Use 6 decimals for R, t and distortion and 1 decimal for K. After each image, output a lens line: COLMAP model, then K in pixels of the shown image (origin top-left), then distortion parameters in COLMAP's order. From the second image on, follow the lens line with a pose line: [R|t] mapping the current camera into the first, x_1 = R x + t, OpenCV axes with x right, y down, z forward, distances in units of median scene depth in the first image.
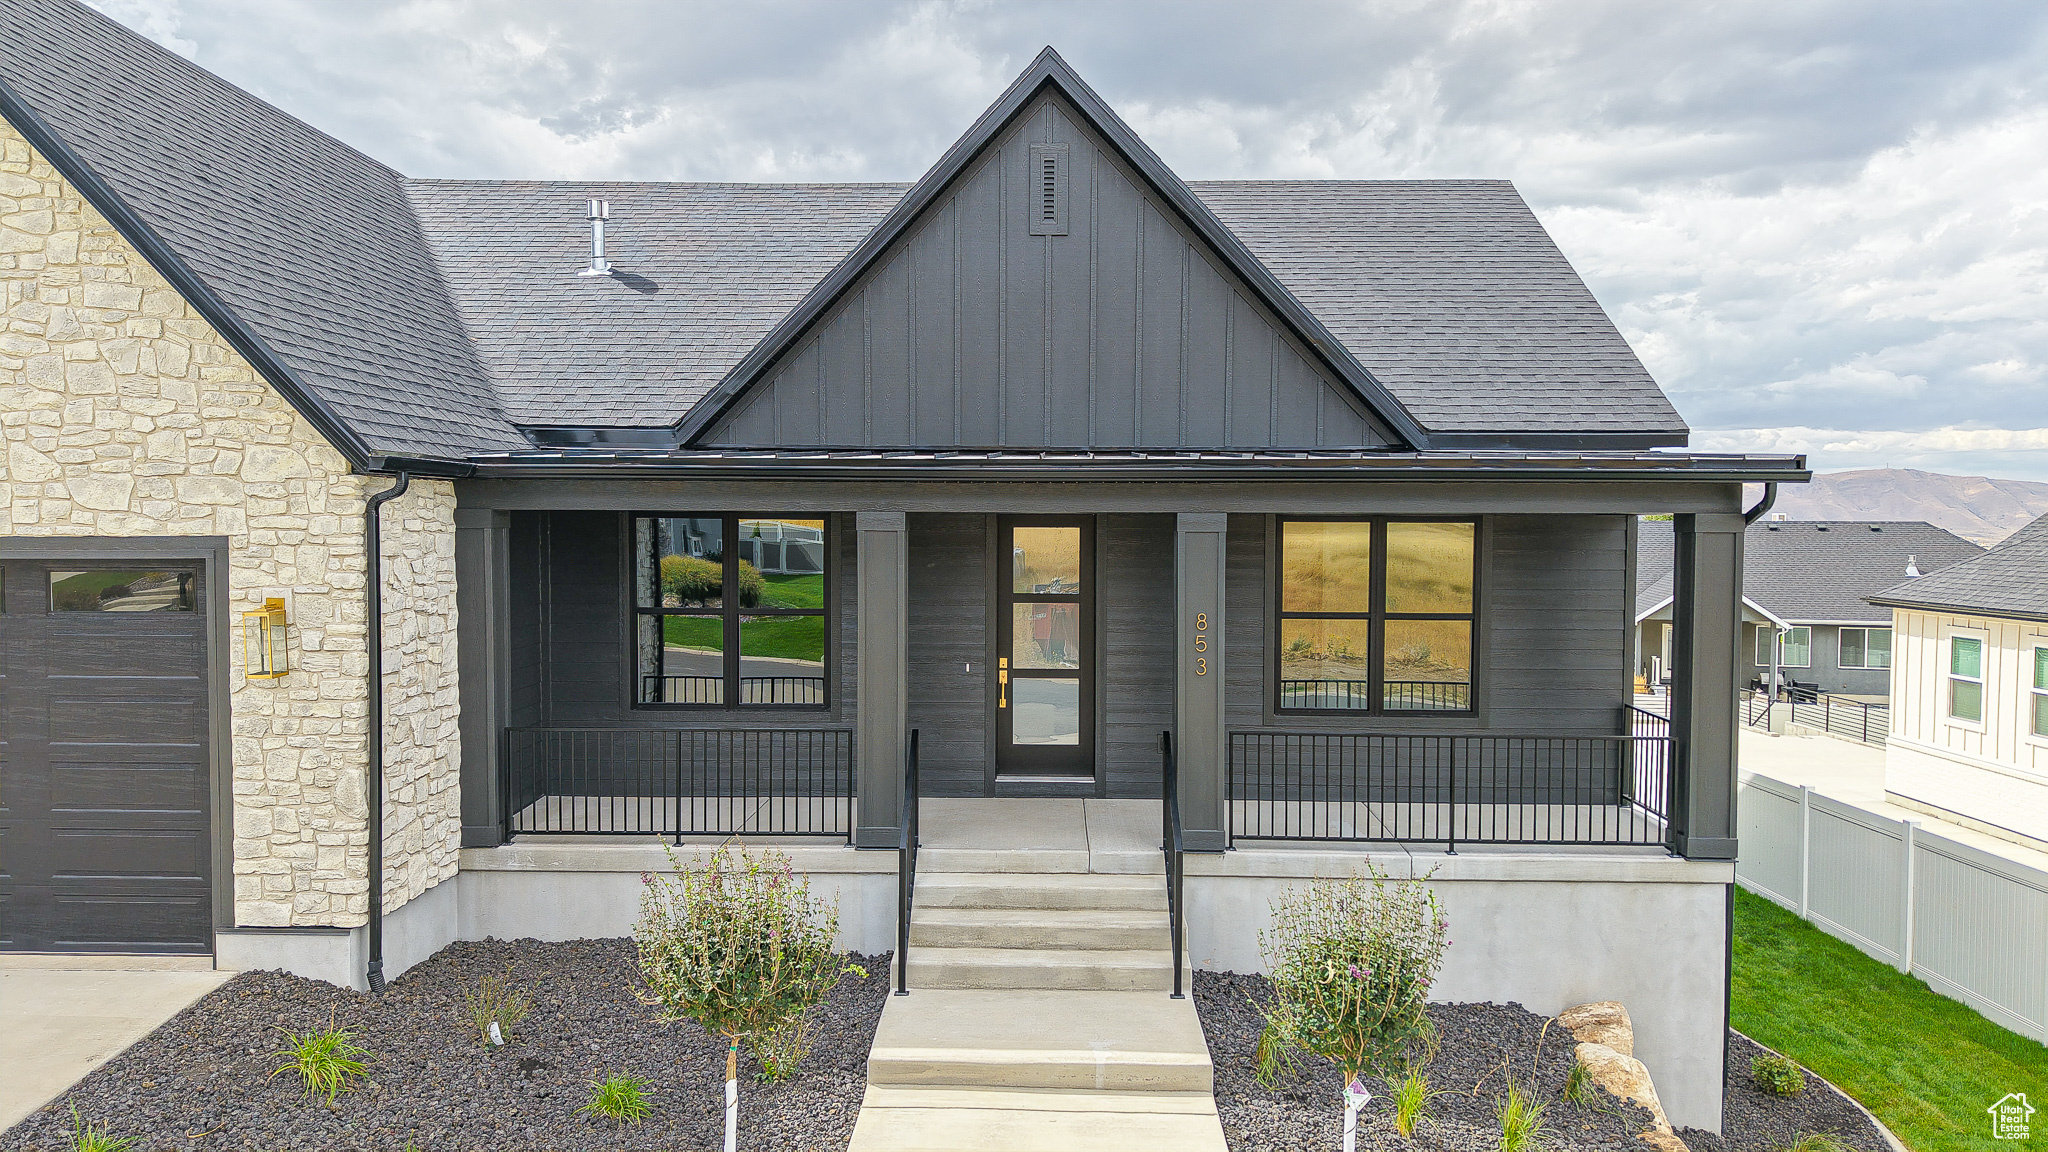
lens RADIAL K [[1358.0, 0, 1017.7], [0, 1358.0, 579.2], [0, 0, 1]] dist [0.034620, -0.035260]
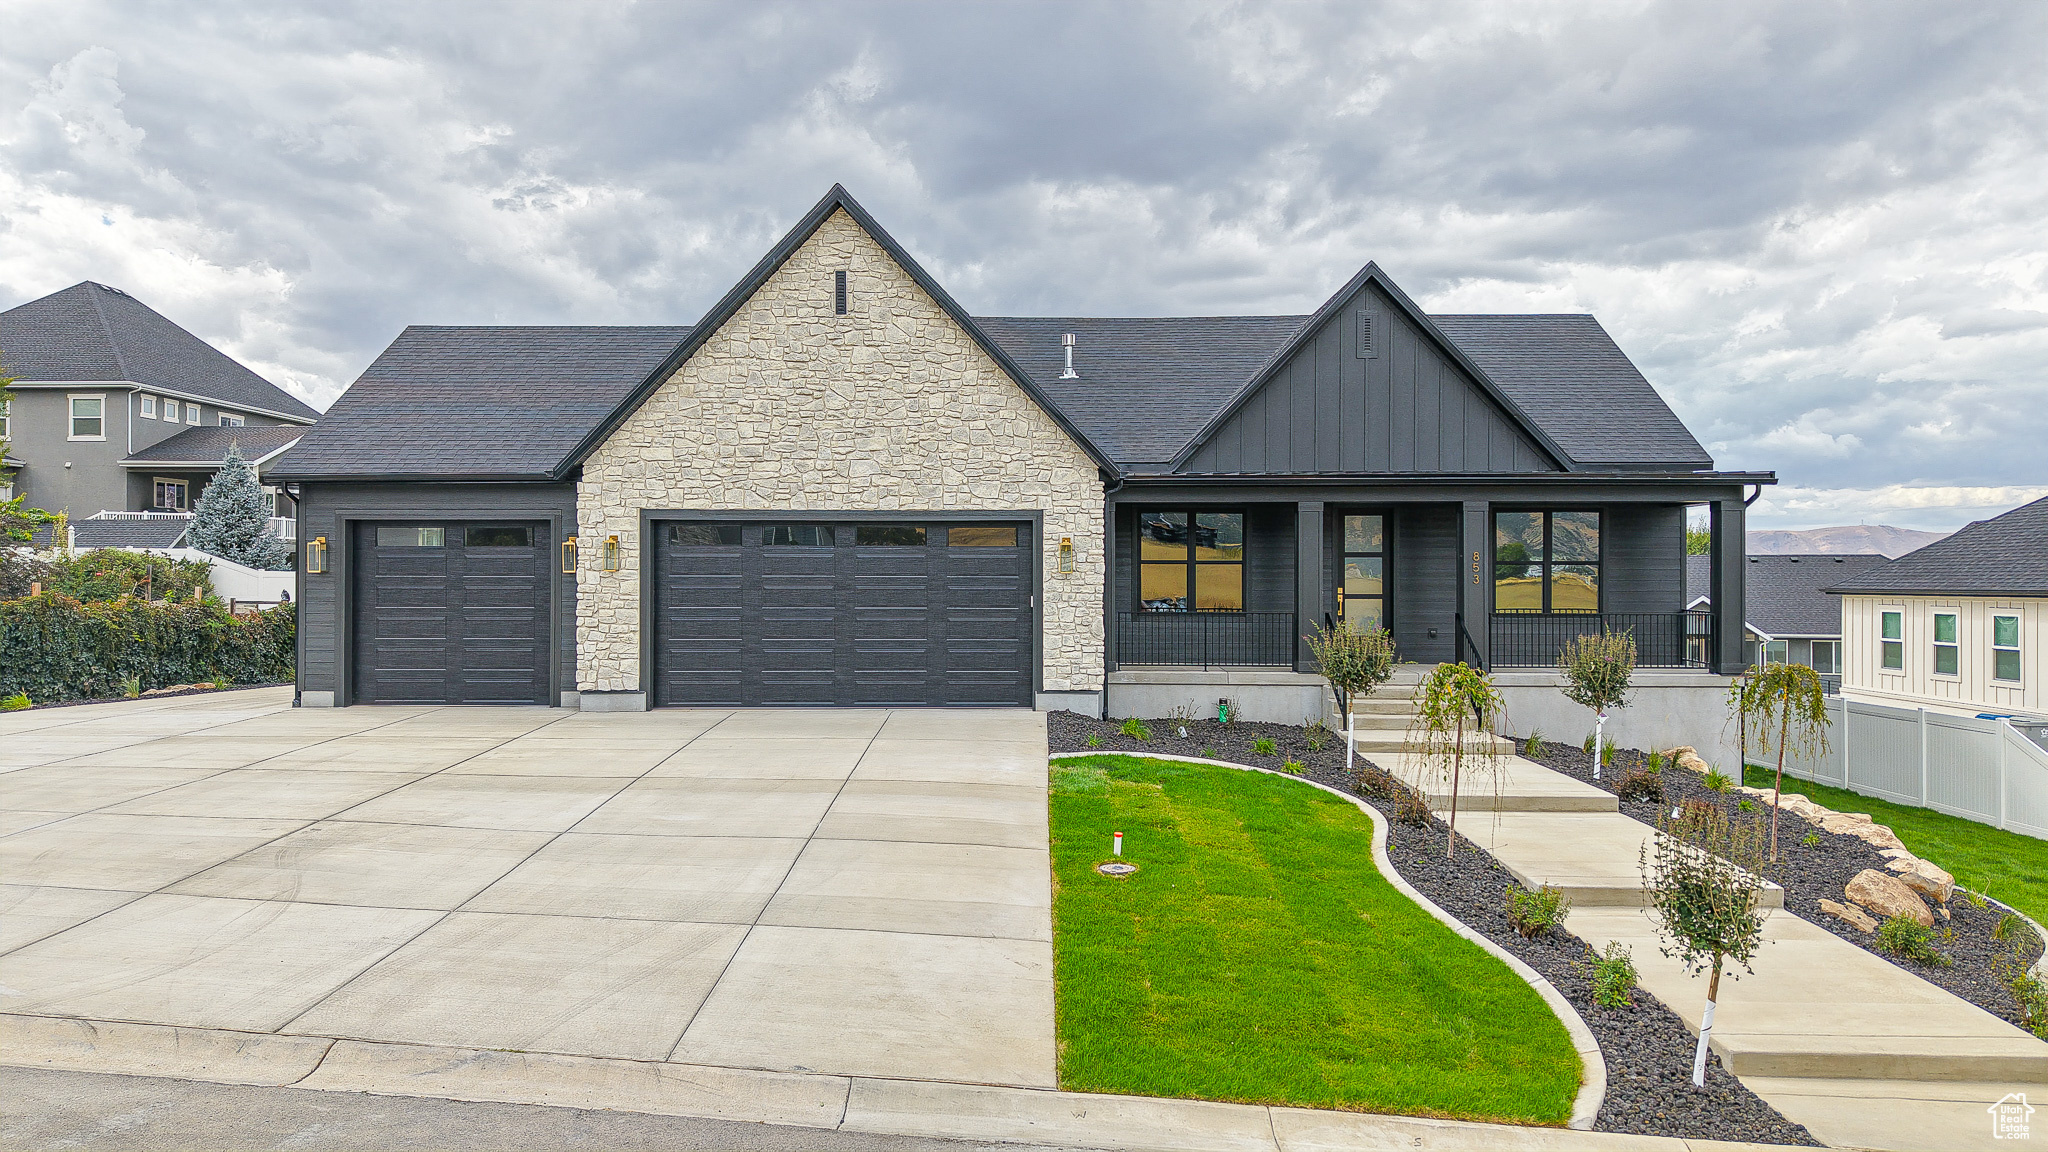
lens RADIAL K [[1358.0, 0, 1004.3], [0, 1358.0, 582.1], [0, 0, 1]] dist [0.034620, -0.035260]
pose [[0.999988, -0.002176, 0.004445, -0.579680], [0.002348, 0.999236, -0.039010, 0.149332], [-0.004357, 0.039020, 0.999229, -1.021420]]
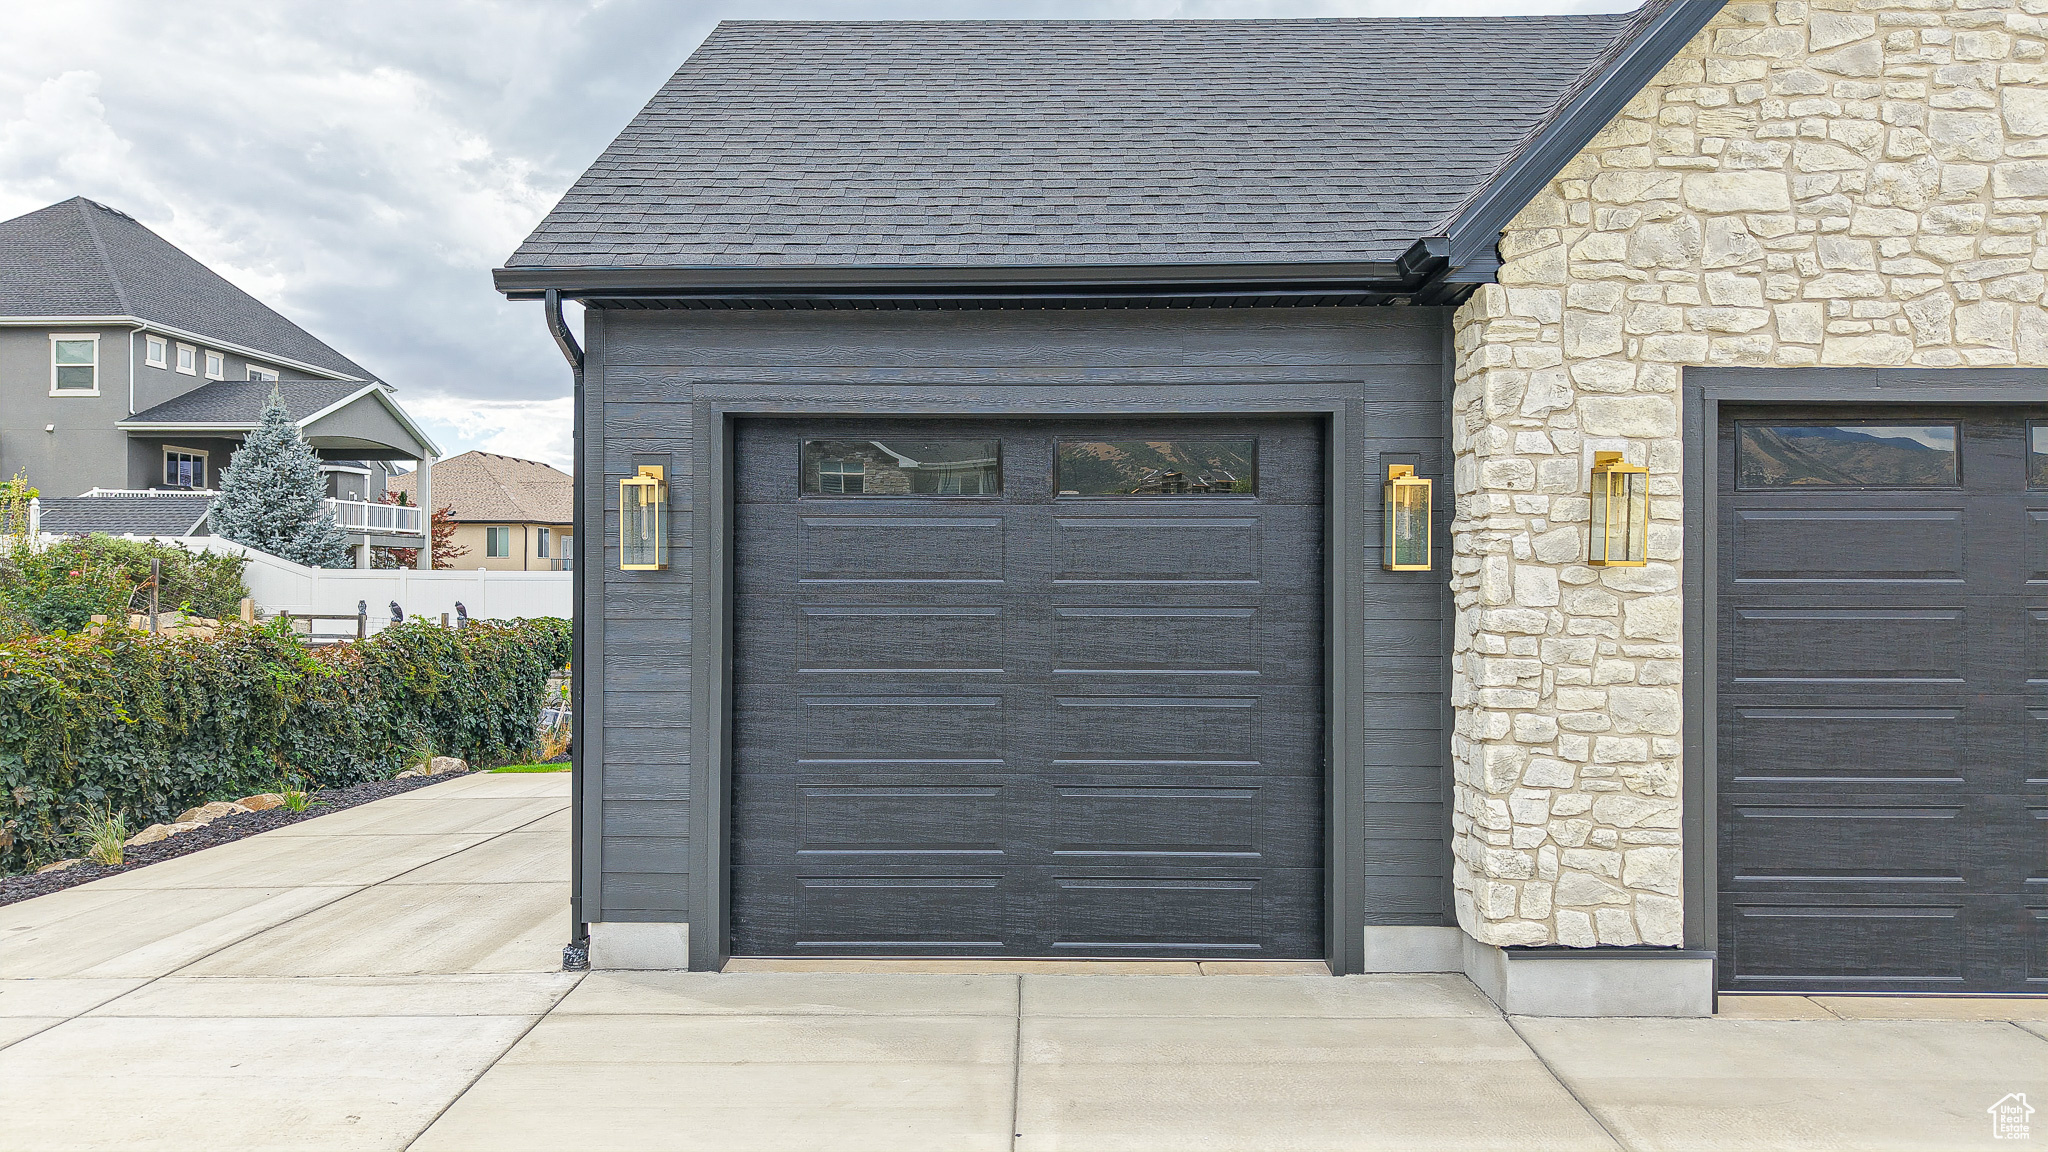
lens RADIAL K [[1358.0, 0, 1006.8], [0, 1358.0, 579.7], [0, 0, 1]] dist [0.034620, -0.035260]
pose [[0.999993, -0.003681, -0.000188, -1.385732], [0.003671, 0.999251, -0.038521, 0.086252], [0.000330, 0.038520, 0.999258, 0.295785]]
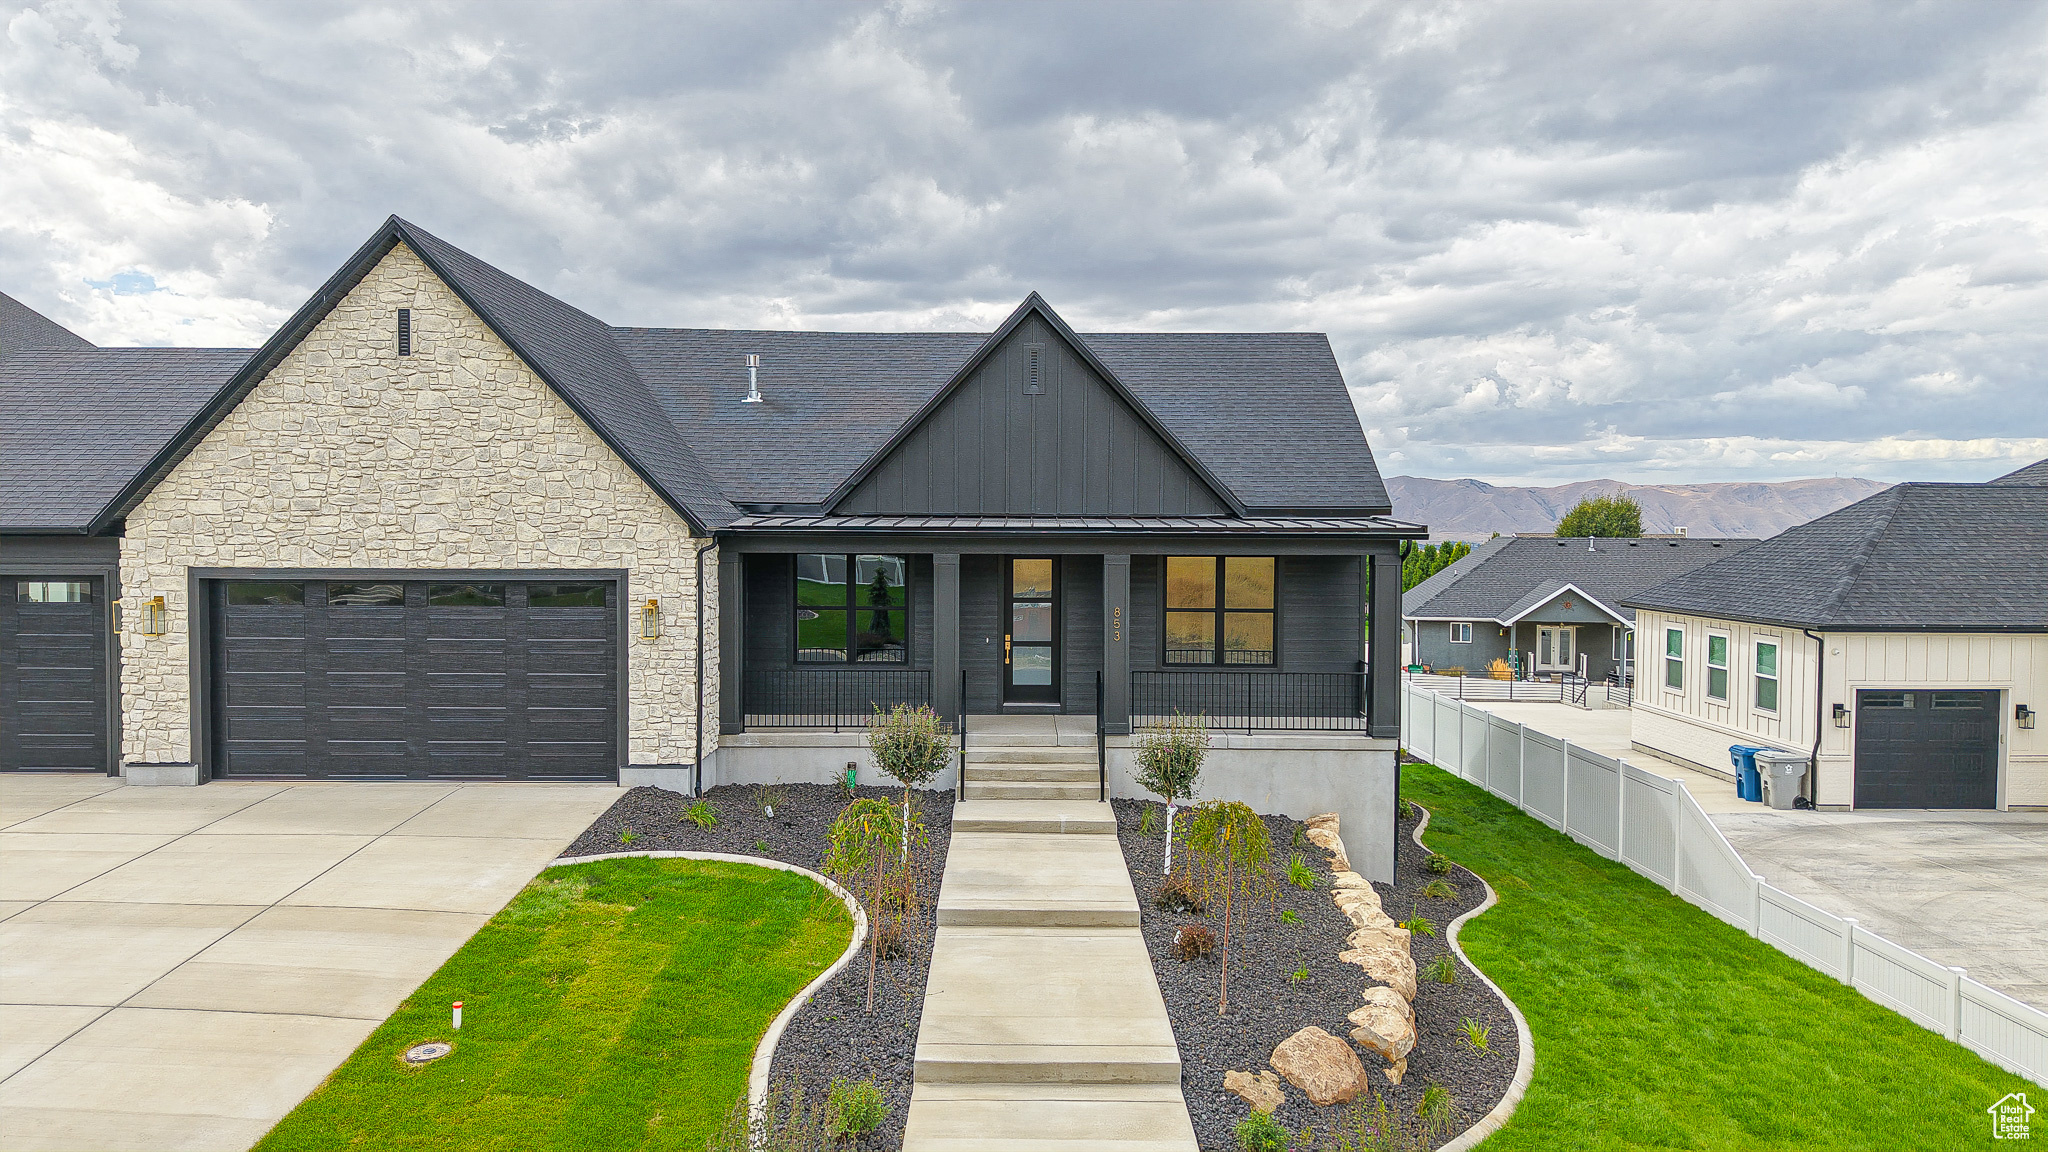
lens RADIAL K [[1358.0, 0, 1051.2], [0, 1358.0, 579.7], [0, 0, 1]] dist [0.034620, -0.035260]
pose [[0.999874, 0.000132, 0.015882, 0.011695], [-0.000168, 0.999997, 0.002257, -0.017814], [-0.015881, -0.002260, 0.999871, -0.903452]]
